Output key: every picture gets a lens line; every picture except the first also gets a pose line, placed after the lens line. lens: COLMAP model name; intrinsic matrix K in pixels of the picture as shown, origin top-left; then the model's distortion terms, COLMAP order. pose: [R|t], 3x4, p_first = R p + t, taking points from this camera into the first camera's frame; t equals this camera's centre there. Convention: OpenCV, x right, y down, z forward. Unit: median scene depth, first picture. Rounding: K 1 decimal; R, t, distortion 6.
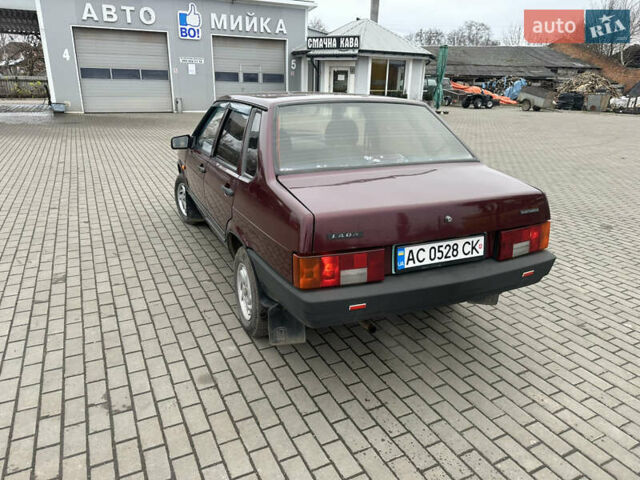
lens RADIAL K [[455.0, 0, 319.8], [0, 455.0, 244.1], [0, 0, 1]] dist [-0.000804, -0.018446]
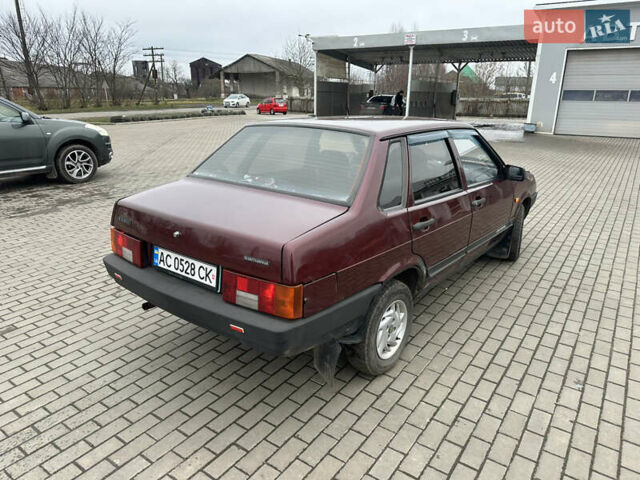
lens RADIAL K [[455.0, 0, 319.0], [0, 455.0, 238.0], [0, 0, 1]] dist [-0.000804, -0.018446]
pose [[0.466479, 0.244213, -0.850152, 1.287612], [-0.290158, 0.950195, 0.113741, -0.254410], [0.835587, 0.193621, 0.514106, 0.693796]]
